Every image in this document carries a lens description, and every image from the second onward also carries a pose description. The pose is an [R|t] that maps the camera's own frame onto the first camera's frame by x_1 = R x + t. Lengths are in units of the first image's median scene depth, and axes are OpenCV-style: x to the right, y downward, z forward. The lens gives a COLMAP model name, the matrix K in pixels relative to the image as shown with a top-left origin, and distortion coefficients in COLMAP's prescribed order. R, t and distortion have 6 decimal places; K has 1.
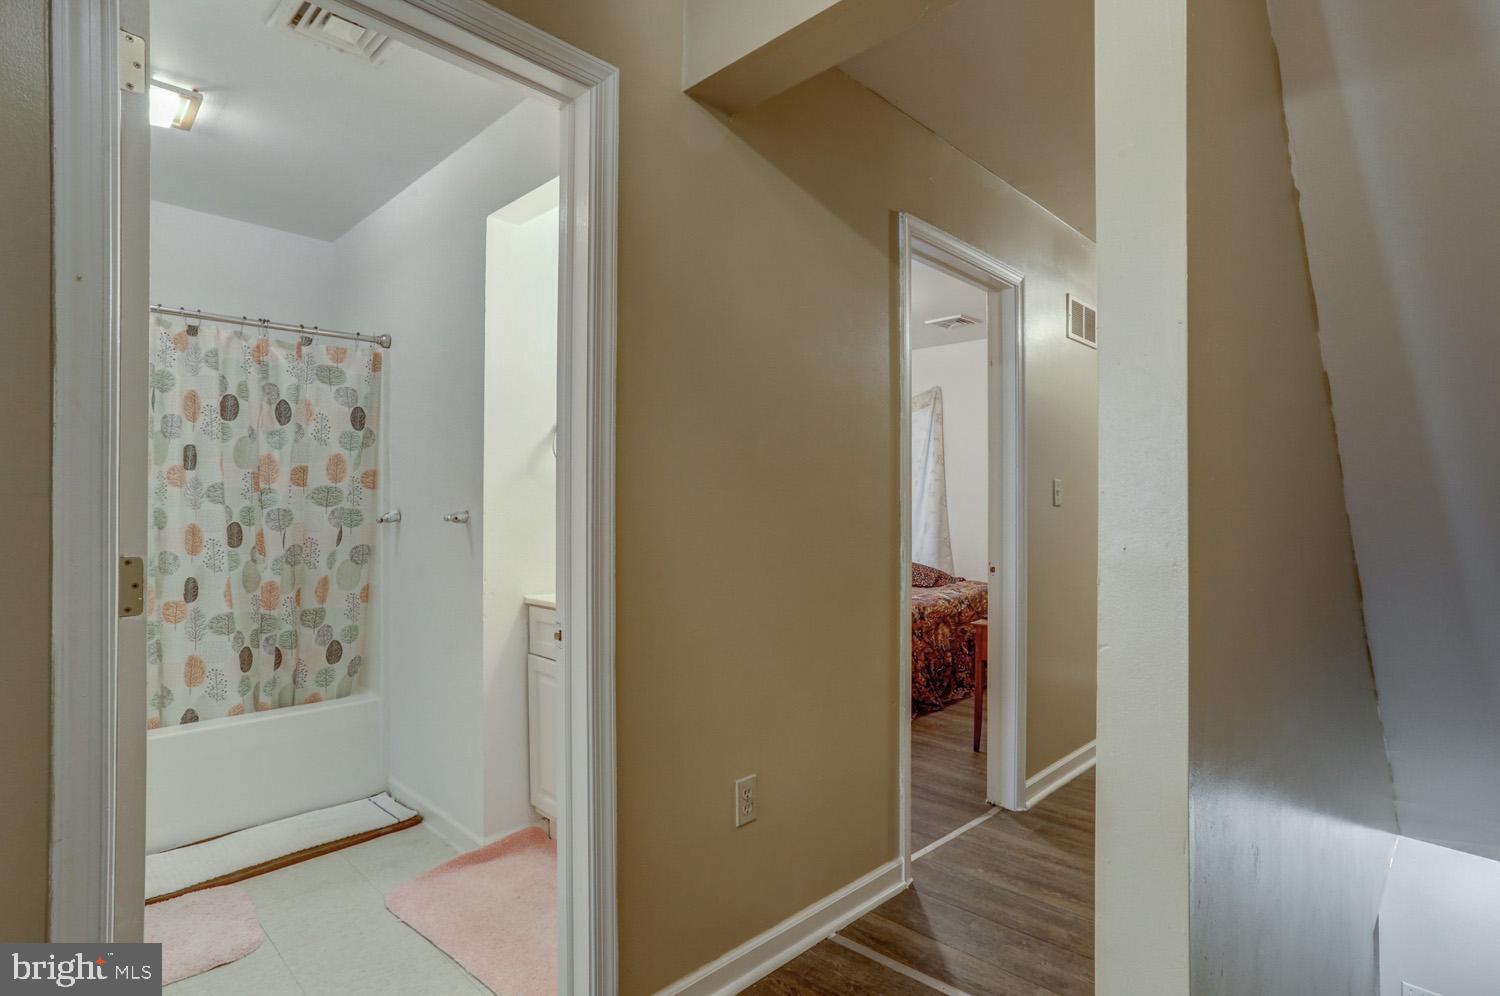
lens RADIAL K [[769.1, 0, 778.7], [0, 769.1, 502.4], [0, 0, 1]] dist [-0.068282, 0.028864]
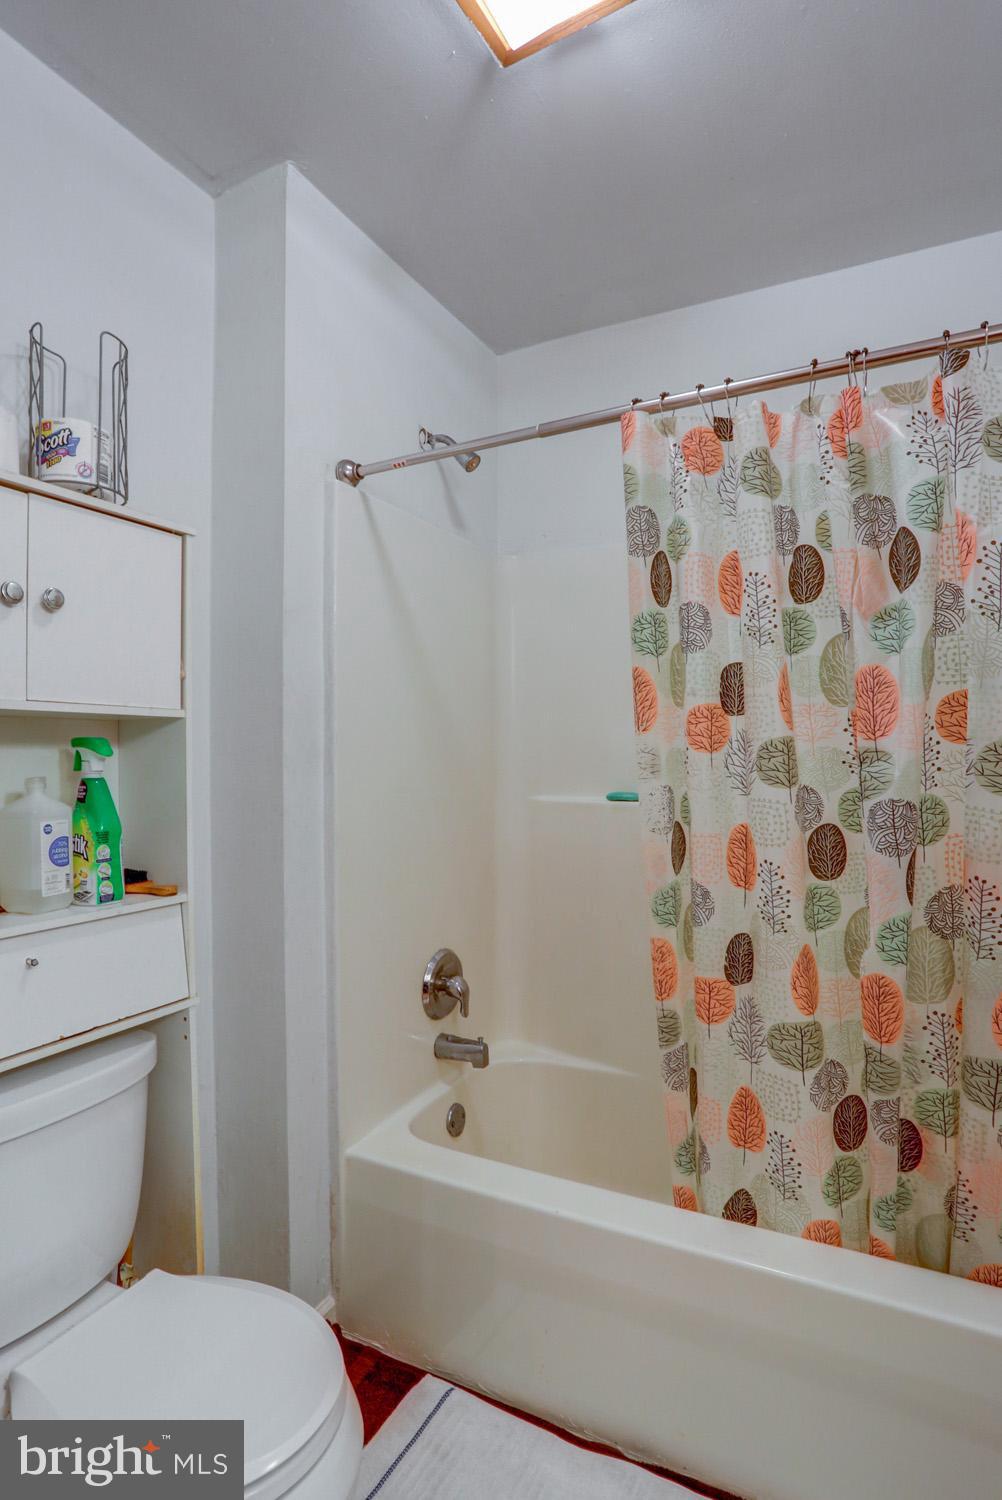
lens RADIAL K [[769.1, 0, 518.3], [0, 769.1, 754.9], [0, 0, 1]] dist [-0.068282, 0.028864]
pose [[0.279207, -0.006755, -0.960207, -0.334461], [0.005889, 0.999968, -0.005322, -0.014928], [0.960213, -0.004169, 0.279238, 0.693139]]
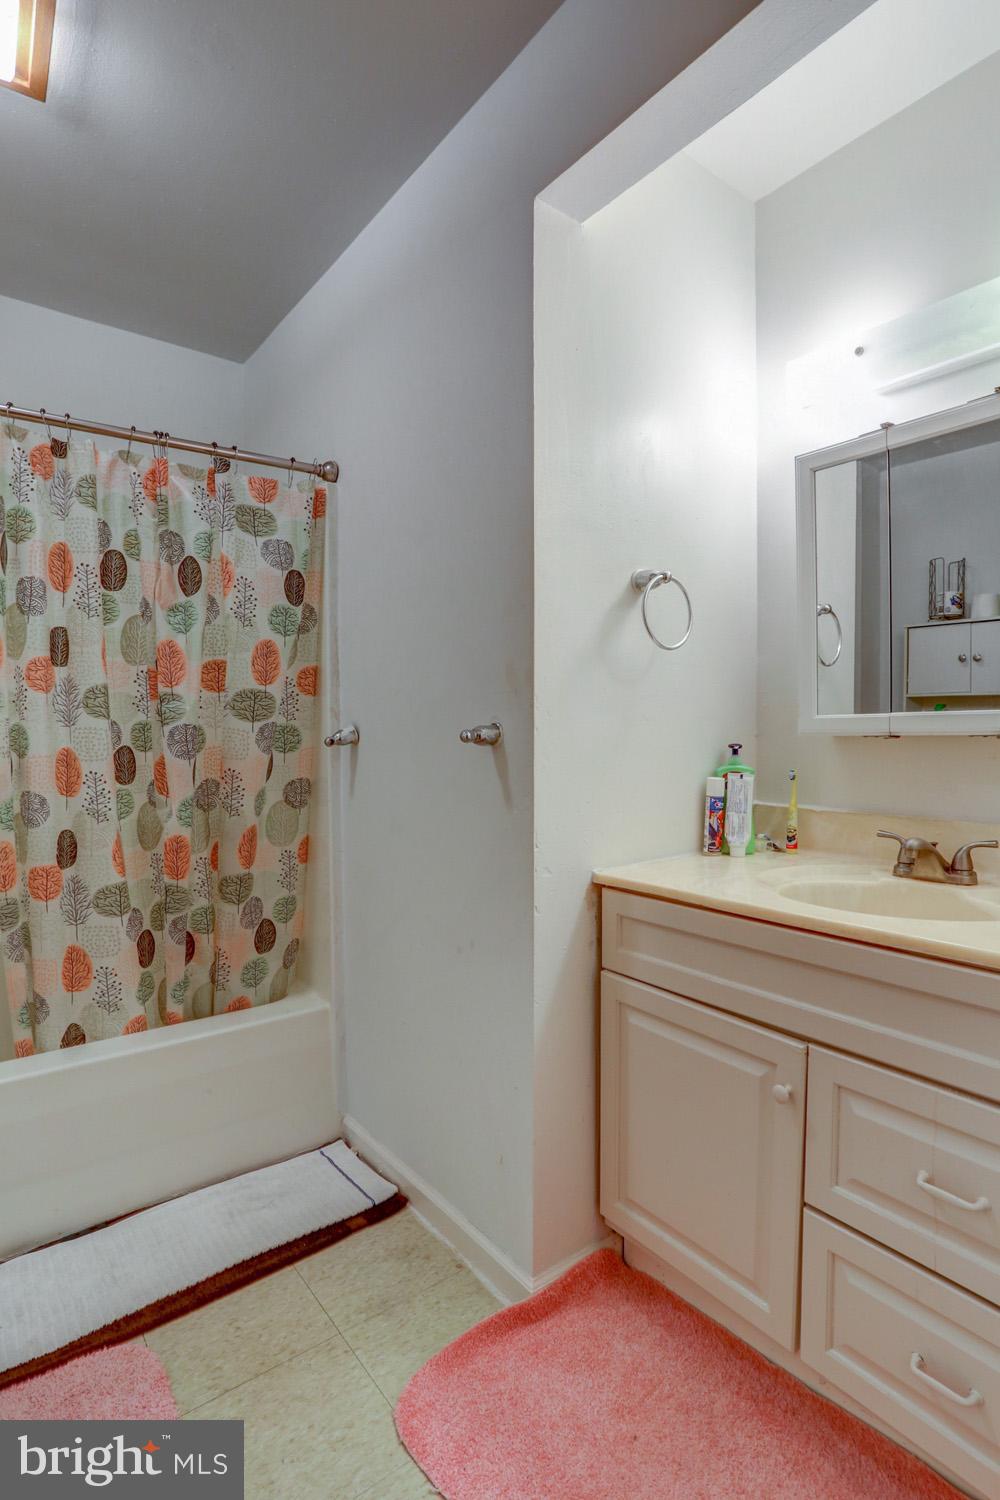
lens RADIAL K [[769.1, 0, 512.1], [0, 769.1, 758.0], [0, 0, 1]] dist [-0.068282, 0.028864]
pose [[0.987516, -0.000160, -0.157518, -0.284134], [0.006864, 0.999093, 0.042014, 0.011344], [0.157369, -0.042571, 0.986622, 0.392479]]
